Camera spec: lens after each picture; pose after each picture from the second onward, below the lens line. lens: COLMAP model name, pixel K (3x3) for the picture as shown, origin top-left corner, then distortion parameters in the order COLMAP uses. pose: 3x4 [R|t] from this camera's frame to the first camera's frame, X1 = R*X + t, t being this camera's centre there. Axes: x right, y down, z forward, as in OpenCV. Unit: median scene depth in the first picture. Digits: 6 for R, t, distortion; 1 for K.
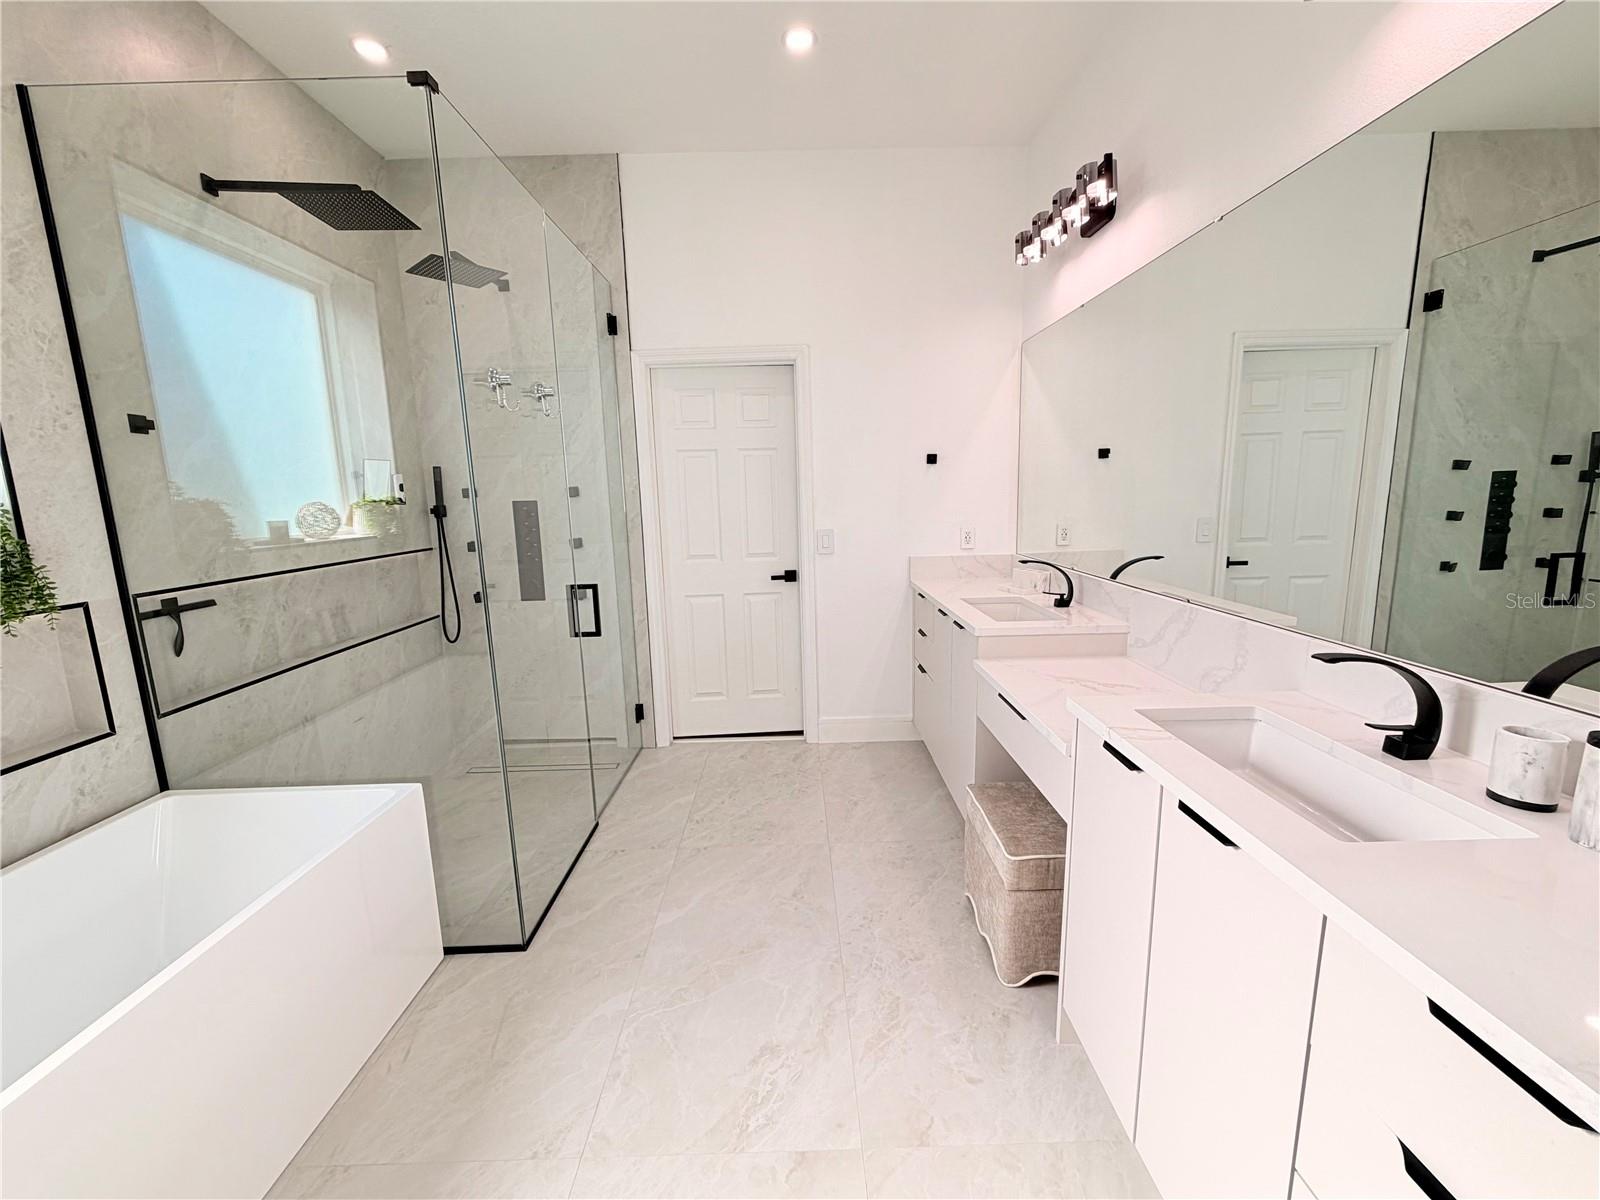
lens RADIAL K [[639.1, 0, 799.4], [0, 639.1, 600.9], [0, 0, 1]] dist [-0.001128, 0.000233]
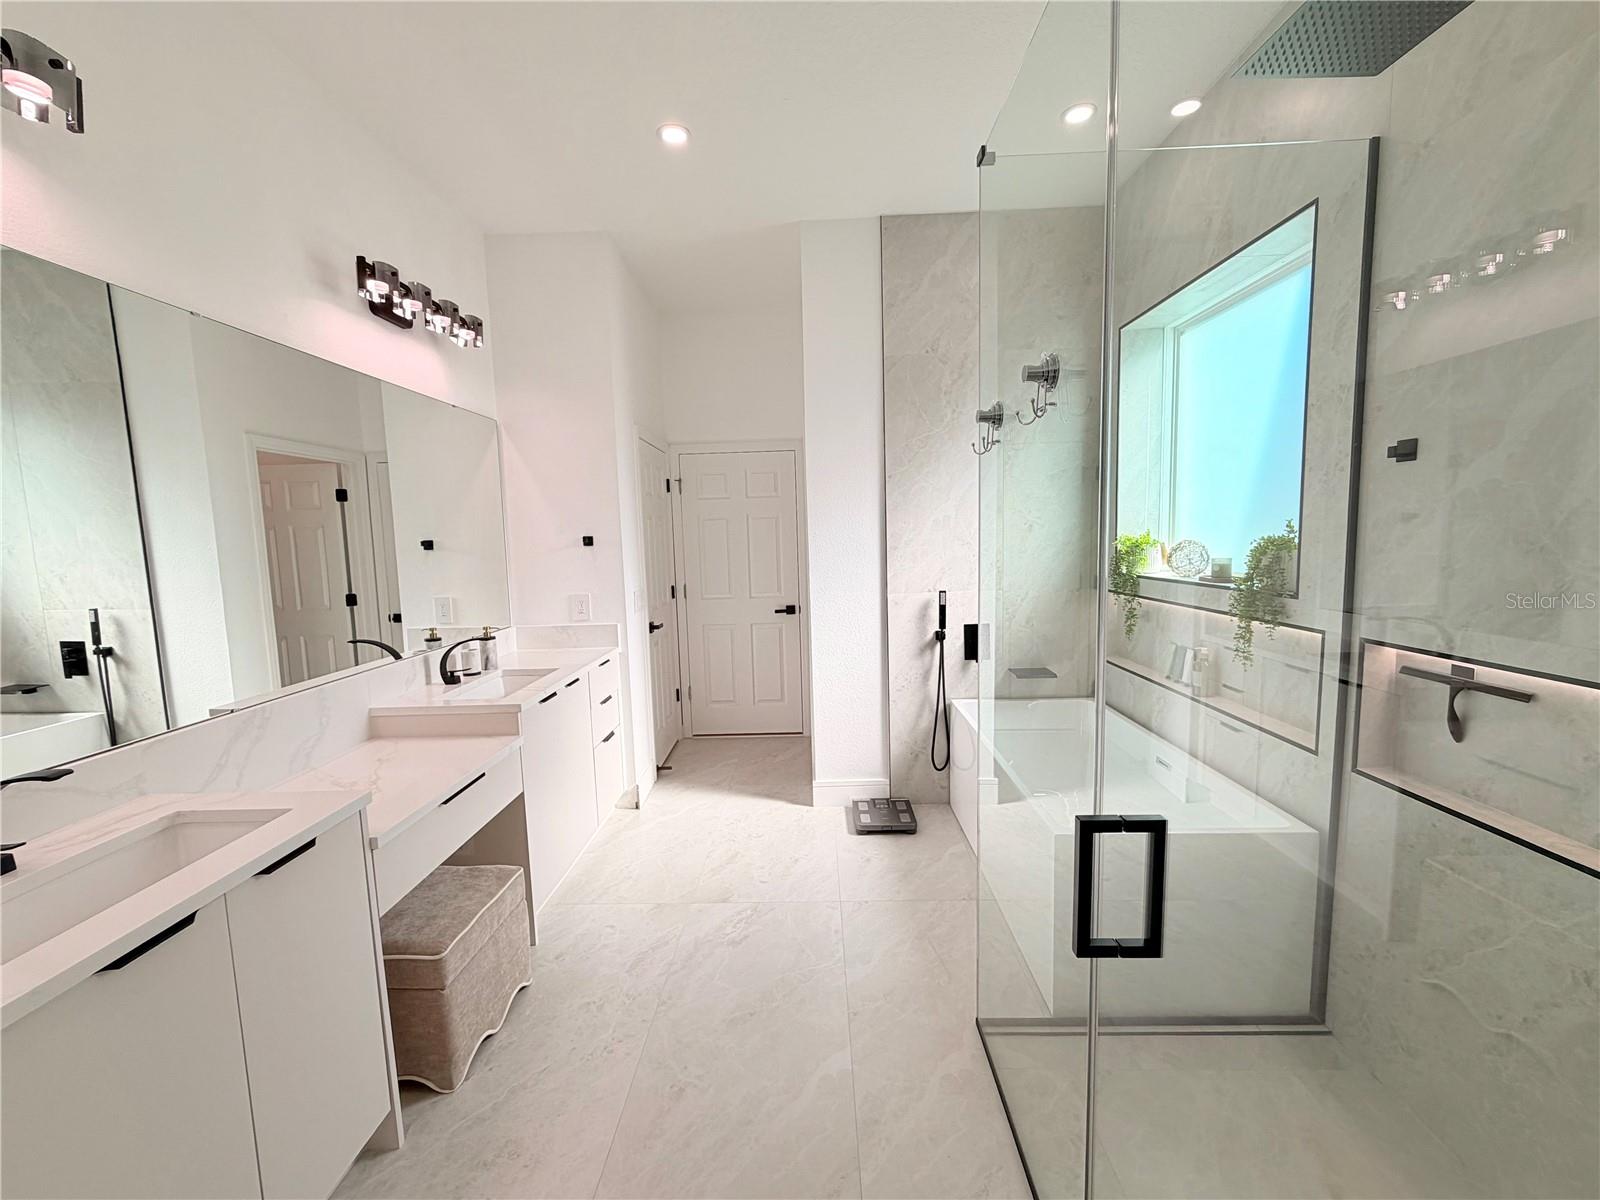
lens RADIAL K [[639.1, 0, 797.5], [0, 639.1, 601.1], [0, 0, 1]] dist [-0.001128, 0.000233]
pose [[-0.997691, 0.050066, 0.045892, -0.265672], [0.060717, 0.960279, 0.272357, -0.381723], [-0.030434, 0.274515, -0.961101, 1.975660]]
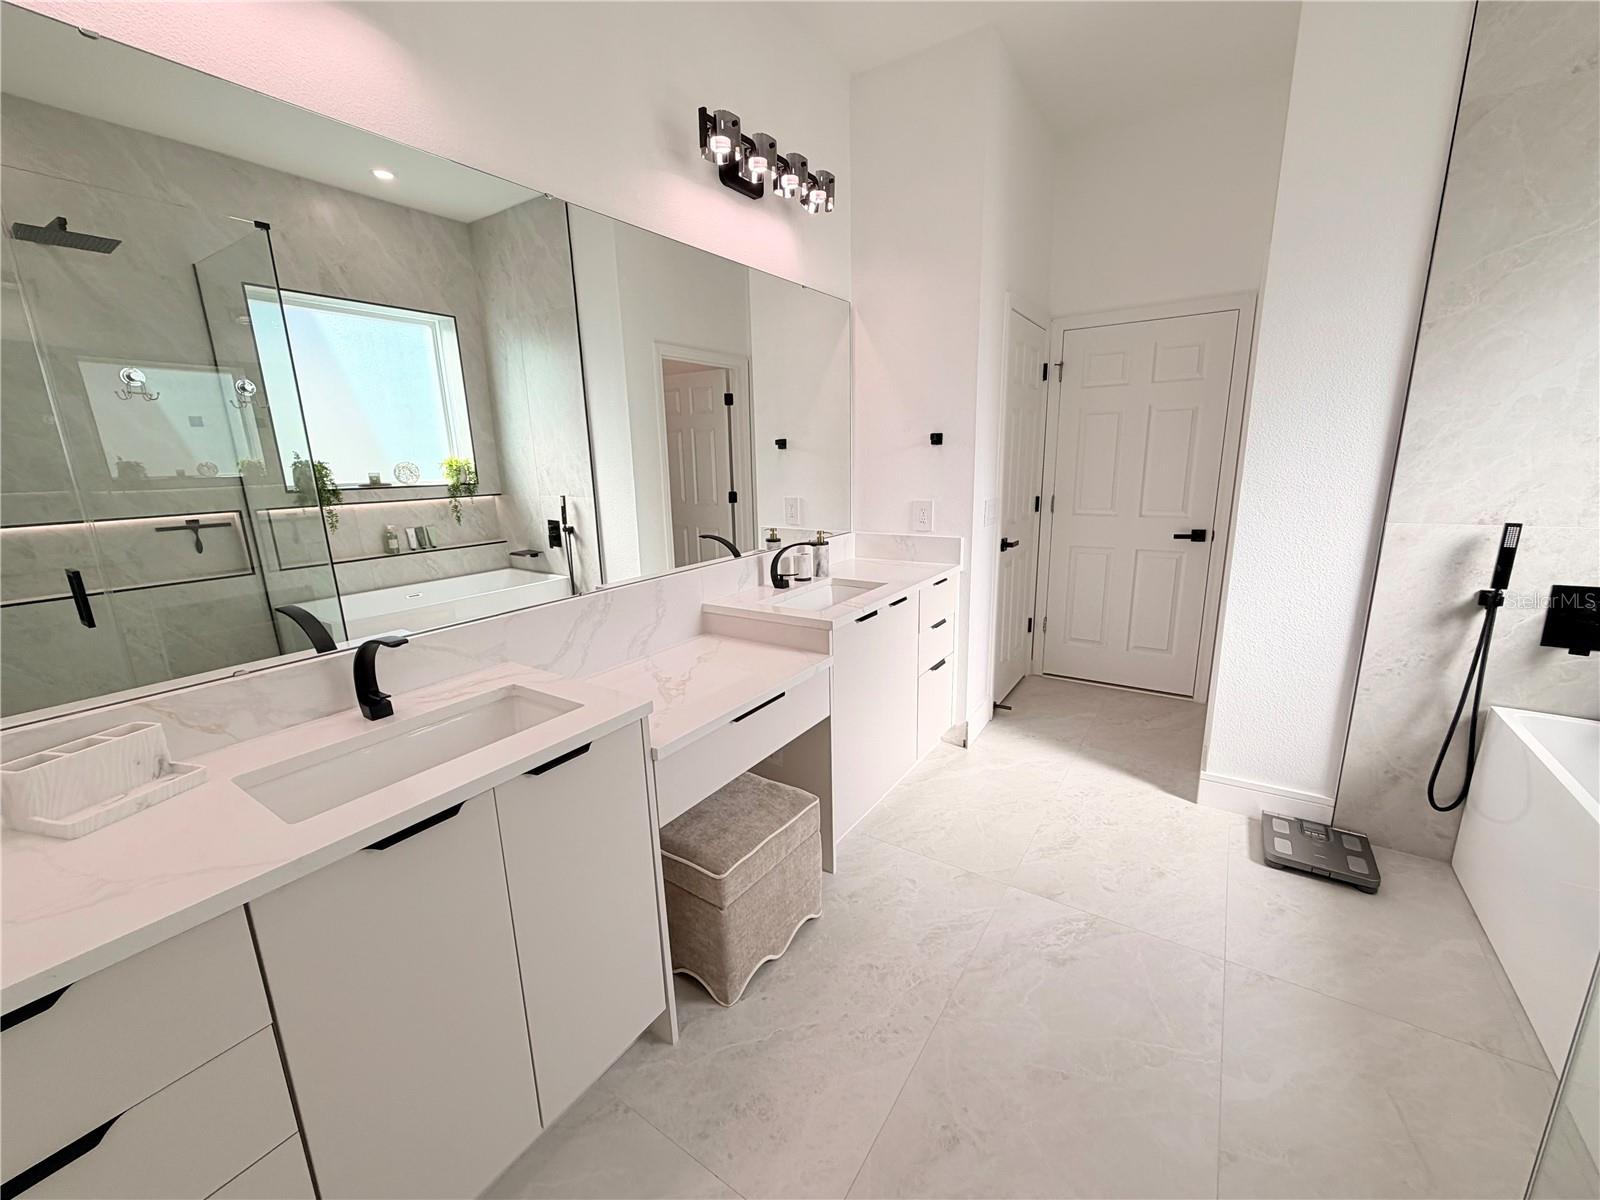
lens RADIAL K [[639.1, 0, 794.2], [0, 639.1, 601.1], [0, 0, 1]] dist [-0.001128, 0.000233]
pose [[-0.818196, -0.081854, 0.569082, -0.233035], [0.146061, 0.927747, 0.343442, -0.303997], [-0.556076, 0.364124, -0.747123, 1.697883]]
